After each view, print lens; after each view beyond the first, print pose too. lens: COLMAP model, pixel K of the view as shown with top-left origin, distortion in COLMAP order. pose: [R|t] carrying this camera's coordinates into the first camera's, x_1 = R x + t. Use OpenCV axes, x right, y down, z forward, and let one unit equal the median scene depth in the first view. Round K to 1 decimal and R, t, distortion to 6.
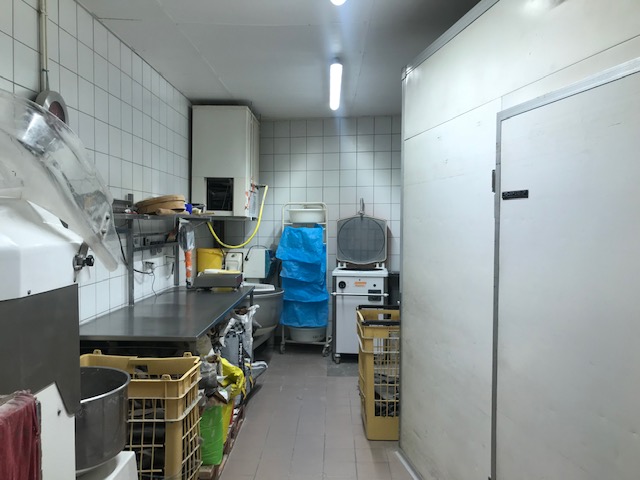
lens RADIAL K [[530.7, 0, 320.0], [0, 530.7, 240.0], [0, 0, 1]] dist [0.007659, 0.005471]
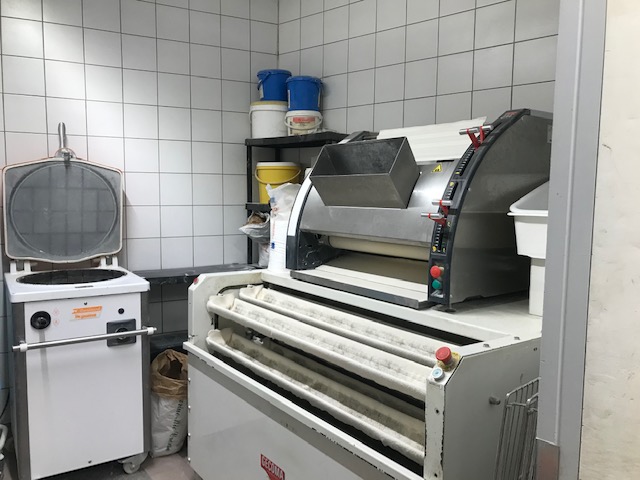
lens RADIAL K [[530.7, 0, 320.0], [0, 530.7, 240.0], [0, 0, 1]] dist [0.007659, 0.005471]
pose [[0.789149, -0.053347, 0.611880, -0.034272], [0.014949, 0.997594, 0.067694, -0.003475], [-0.614019, -0.044274, 0.788048, 0.497799]]
